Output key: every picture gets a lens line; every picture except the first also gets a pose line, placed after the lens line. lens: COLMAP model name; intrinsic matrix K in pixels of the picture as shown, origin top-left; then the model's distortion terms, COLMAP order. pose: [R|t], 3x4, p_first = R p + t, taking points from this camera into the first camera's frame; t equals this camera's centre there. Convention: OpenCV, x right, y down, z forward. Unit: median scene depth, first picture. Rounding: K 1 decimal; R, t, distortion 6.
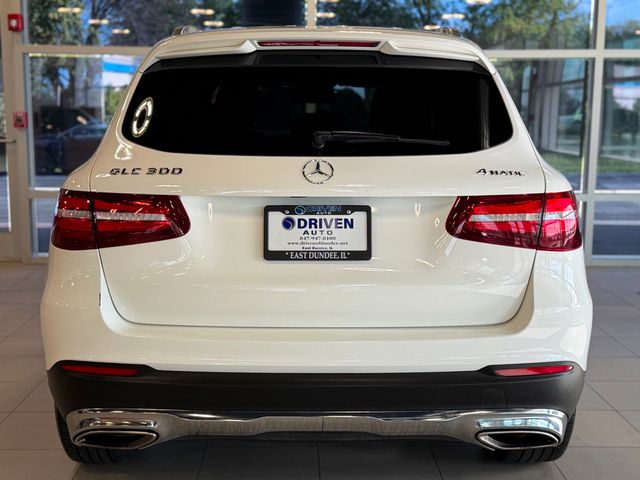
lens RADIAL K [[871.4, 0, 317.6], [0, 871.4, 235.7], [0, 0, 1]] dist [0.155856, 0.000000]
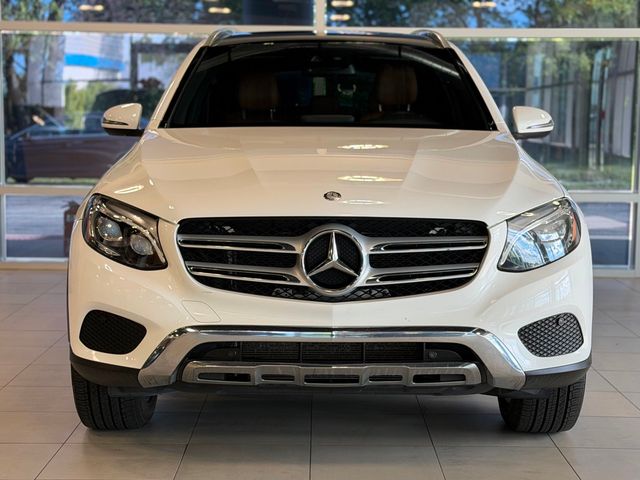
lens RADIAL K [[1163.8, 0, 319.3], [0, 1163.8, 242.4], [0, 0, 1]] dist [0.234462, 0.000000]
pose [[0.999776, 0.008101, -0.019571, 0.032082], [-0.008730, 0.999441, -0.032261, 0.086056], [0.019299, 0.032425, 0.999288, -0.357816]]
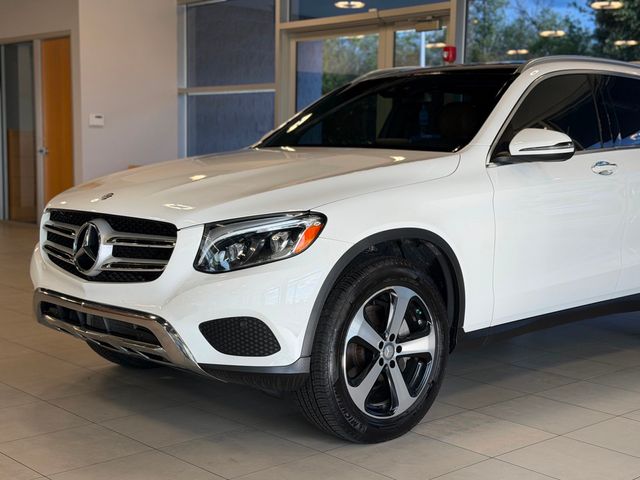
lens RADIAL K [[926.6, 0, 324.3], [0, 926.6, 246.7], [0, 0, 1]] dist [0.107656, 0.000000]
pose [[0.680853, 0.087448, -0.727181, 0.984663], [-0.115918, 0.993199, 0.010906, 0.024553], [0.723189, 0.076868, 0.686359, 0.182706]]
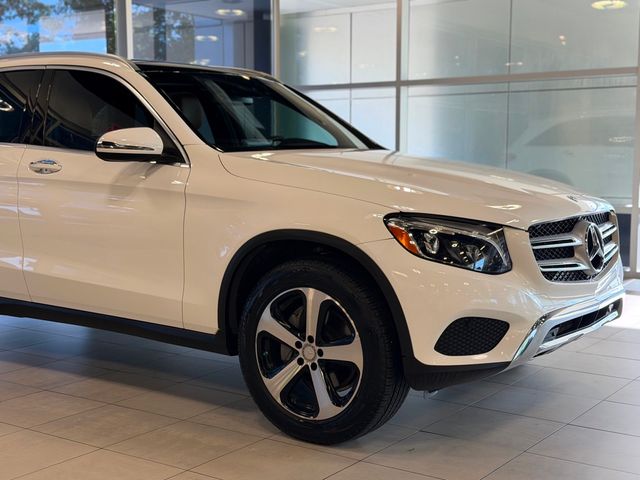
lens RADIAL K [[947.8, 0, 316.0], [0, 947.8, 240.2], [0, 0, 1]] dist [0.031713, 0.000000]
pose [[0.593094, -0.081662, 0.800981, -1.090731], [0.116205, 0.993109, 0.015205, 0.003338], [-0.796703, 0.084060, 0.598496, 0.297602]]
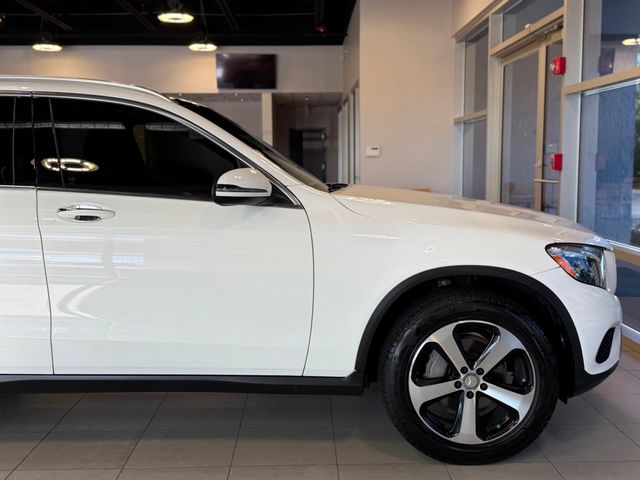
lens RADIAL K [[758.3, 0, 316.9], [0, 758.3, 233.1], [0, 0, 1]] dist [0.048700, 0.000000]
pose [[0.016178, 0.087524, -0.996031, 1.160567], [-0.126350, 0.988355, 0.084798, -0.197832], [0.991854, 0.124476, 0.027048, 1.582666]]
